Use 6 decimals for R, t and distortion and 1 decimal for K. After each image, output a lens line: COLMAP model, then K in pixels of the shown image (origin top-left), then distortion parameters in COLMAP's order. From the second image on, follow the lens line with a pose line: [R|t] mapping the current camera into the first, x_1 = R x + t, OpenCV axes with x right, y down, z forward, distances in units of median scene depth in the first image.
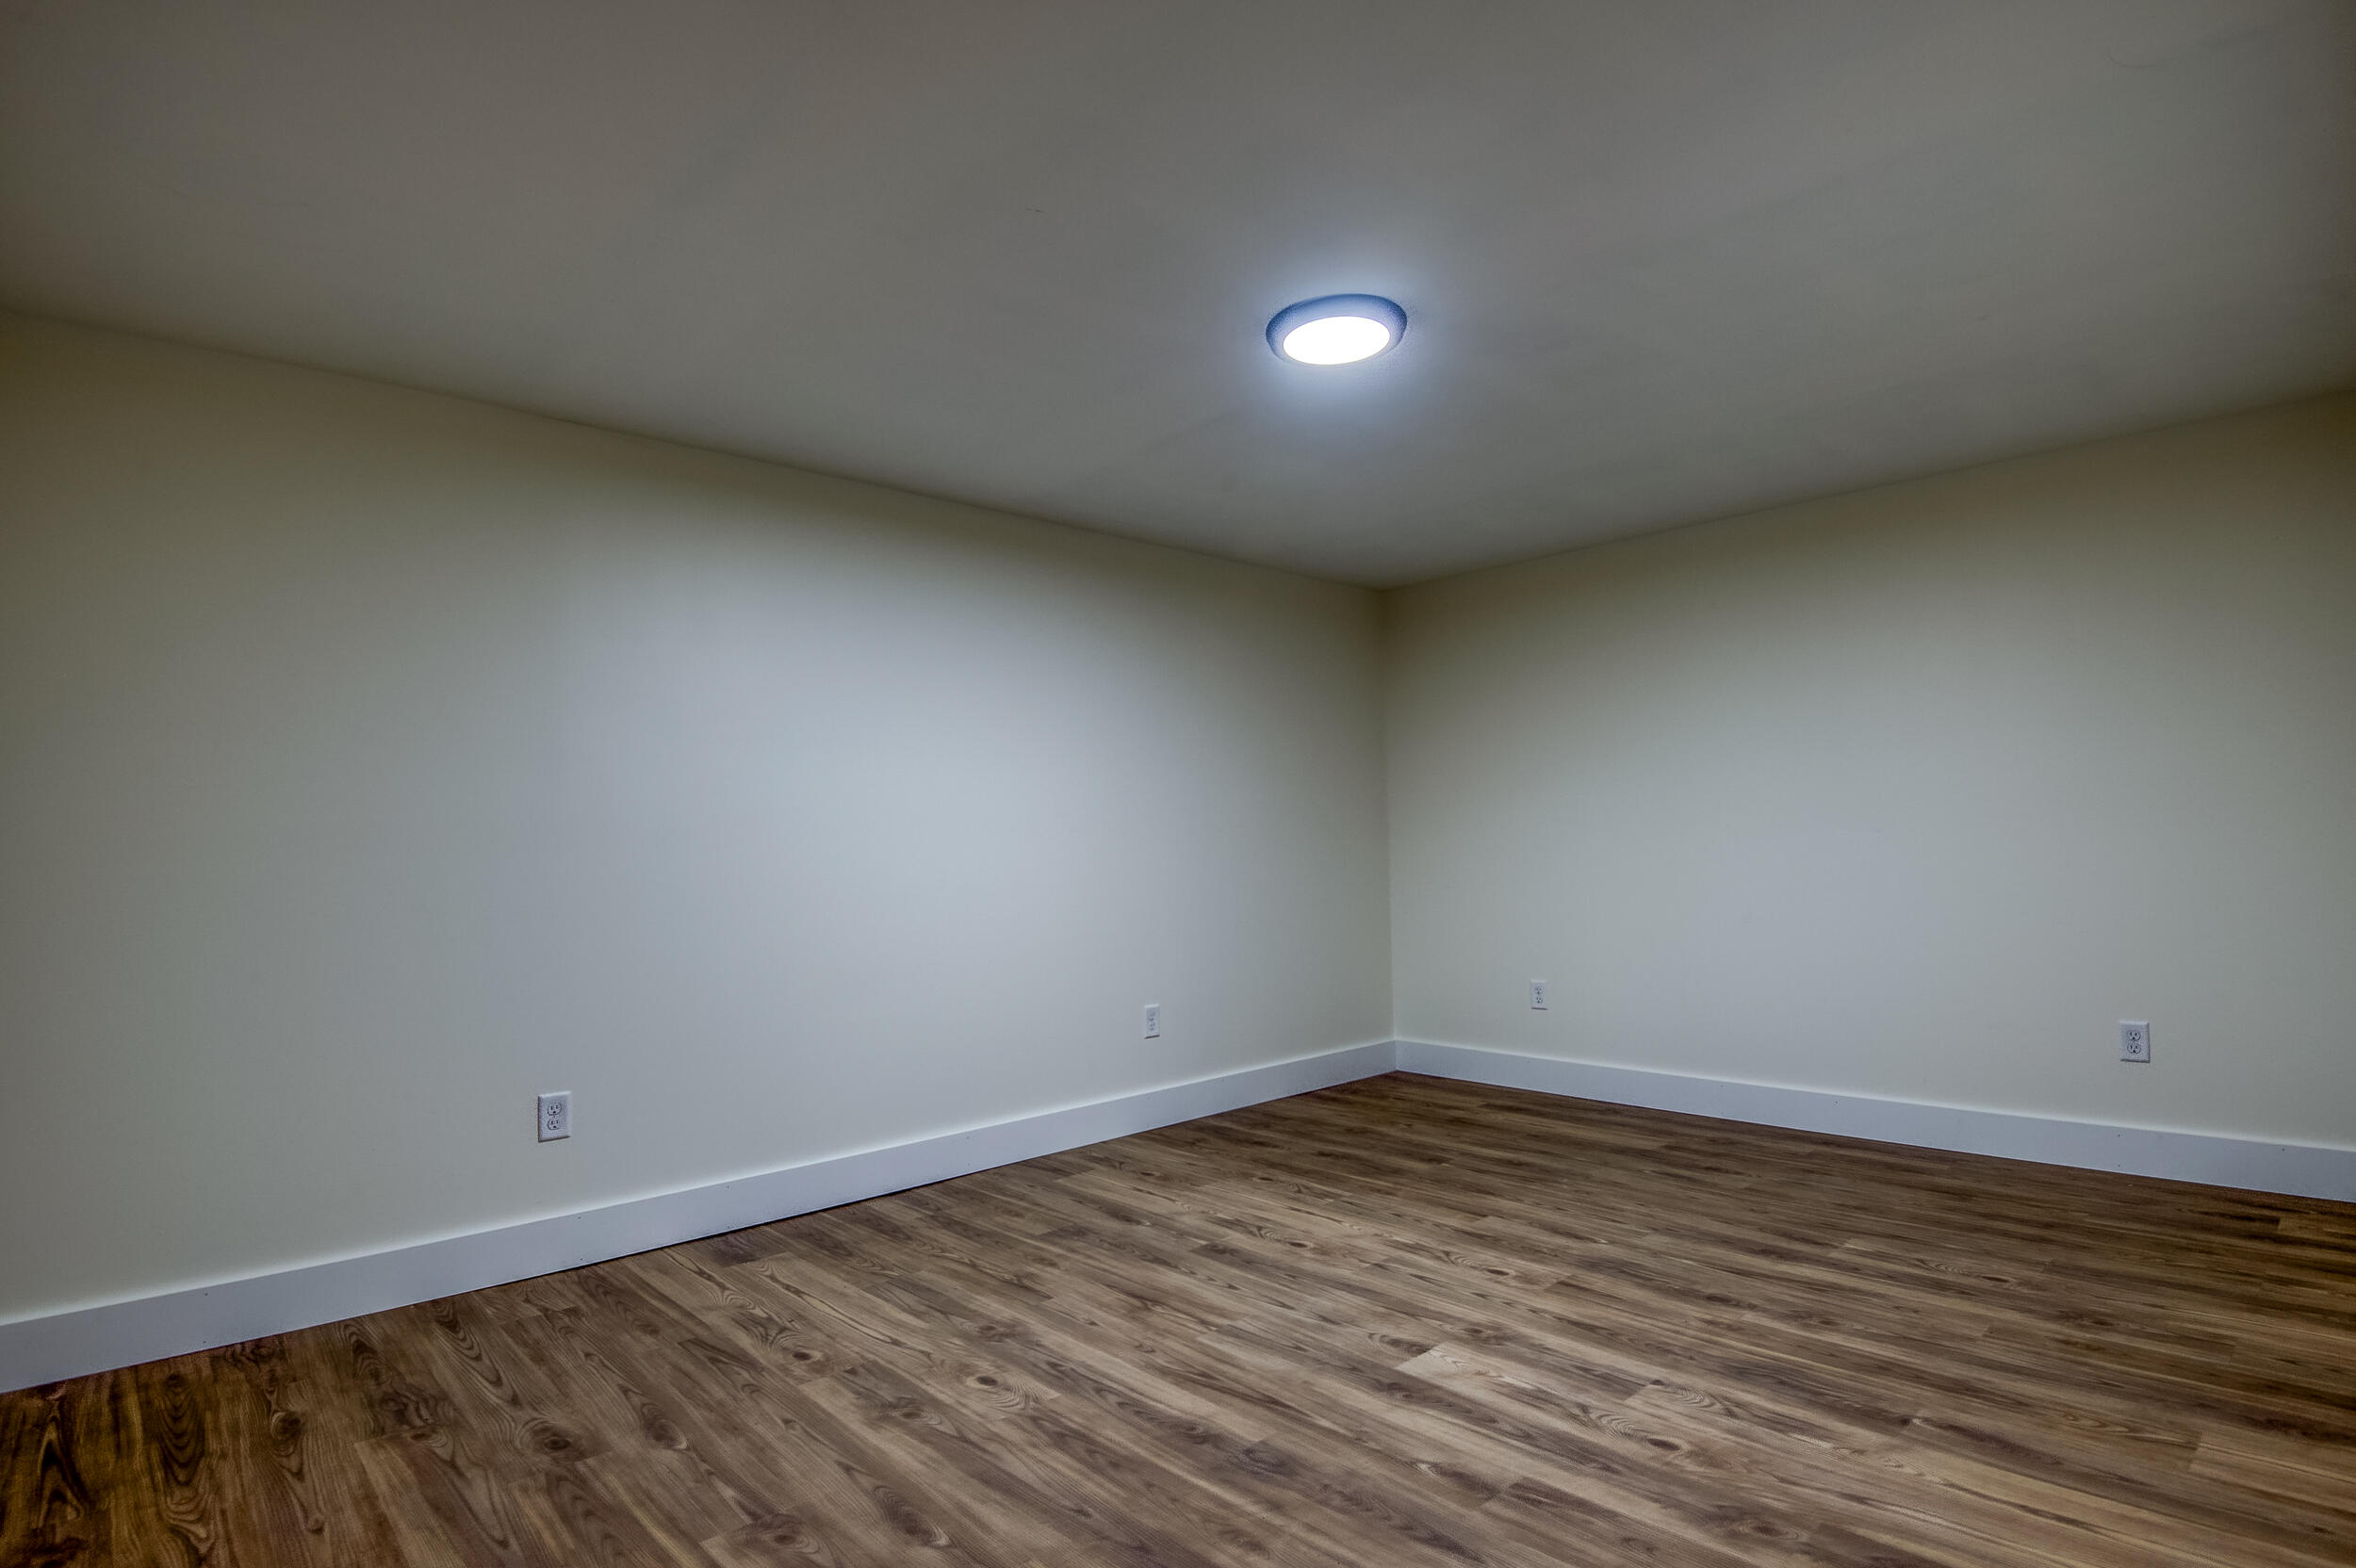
lens RADIAL K [[1140.4, 0, 1180.1], [0, 1140.4, 787.3], [0, 0, 1]] dist [-0.033903, -0.004653]
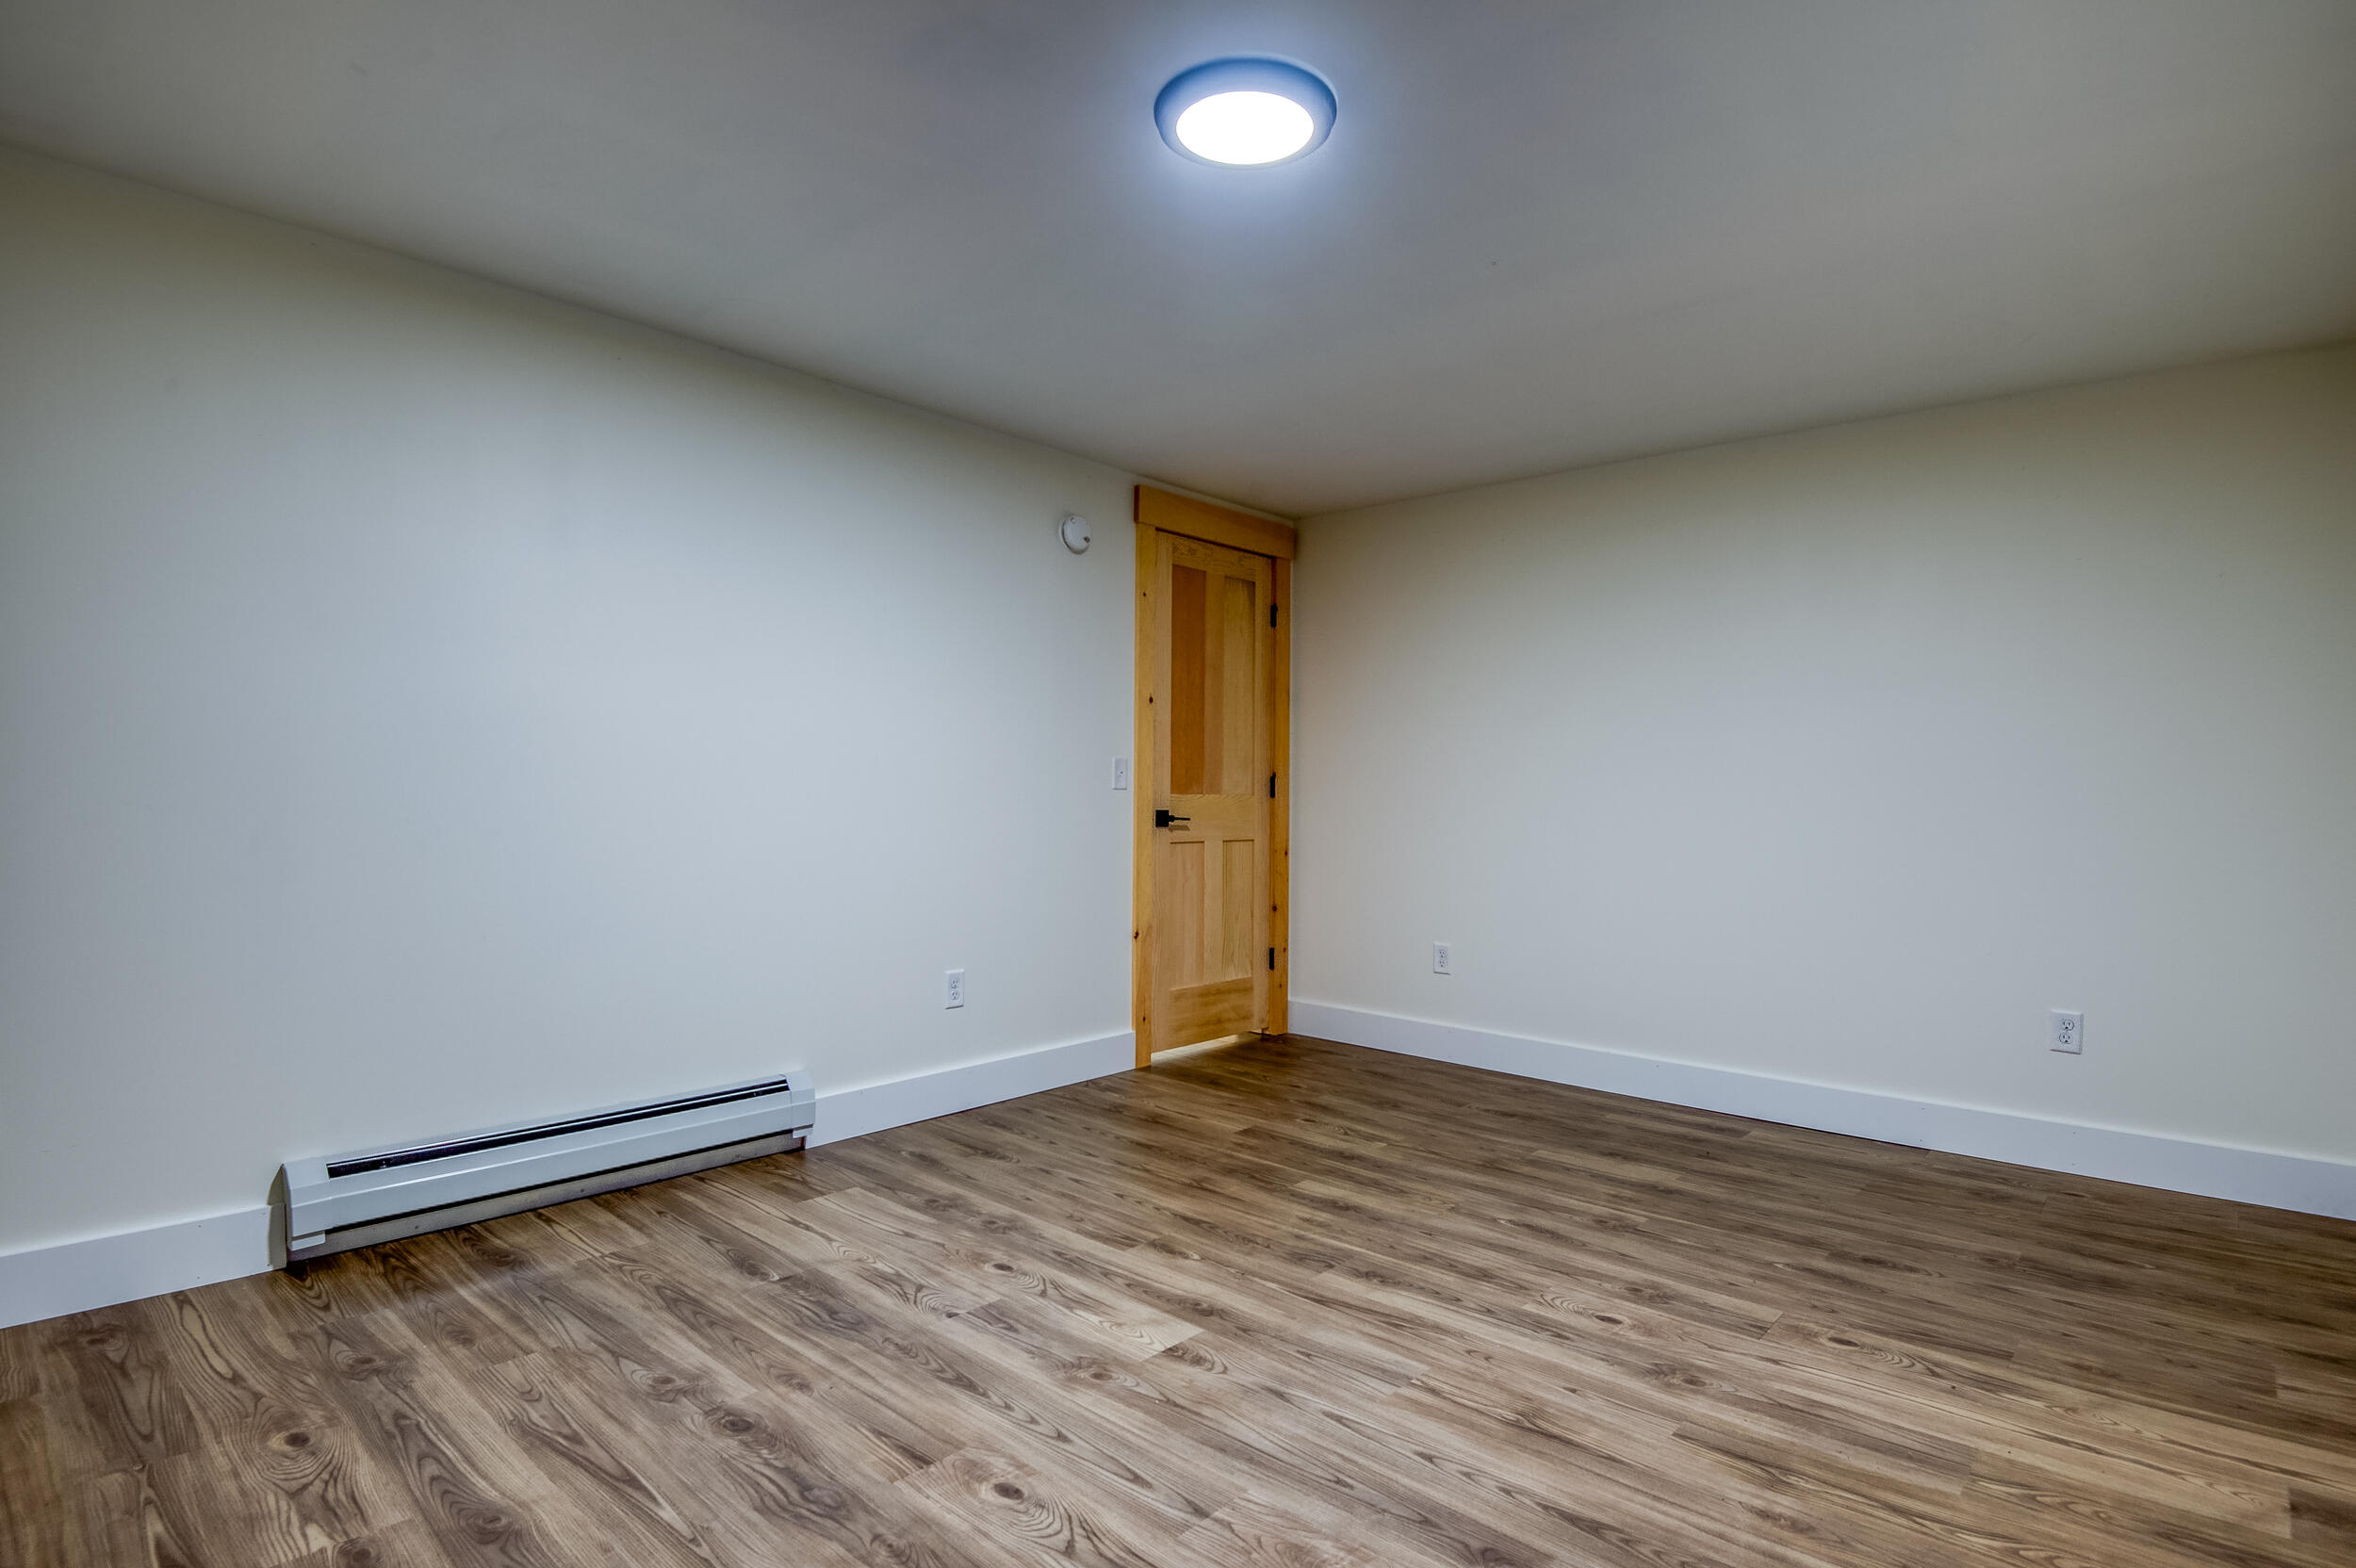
lens RADIAL K [[1140.4, 0, 1177.9], [0, 1140.4, 778.8], [0, 0, 1]] dist [-0.033903, -0.004653]
pose [[-0.996463, 0.009611, -0.083486, 0.282415], [0.015095, 0.997752, -0.065296, 0.103883], [0.082670, -0.066325, -0.994367, 1.950875]]
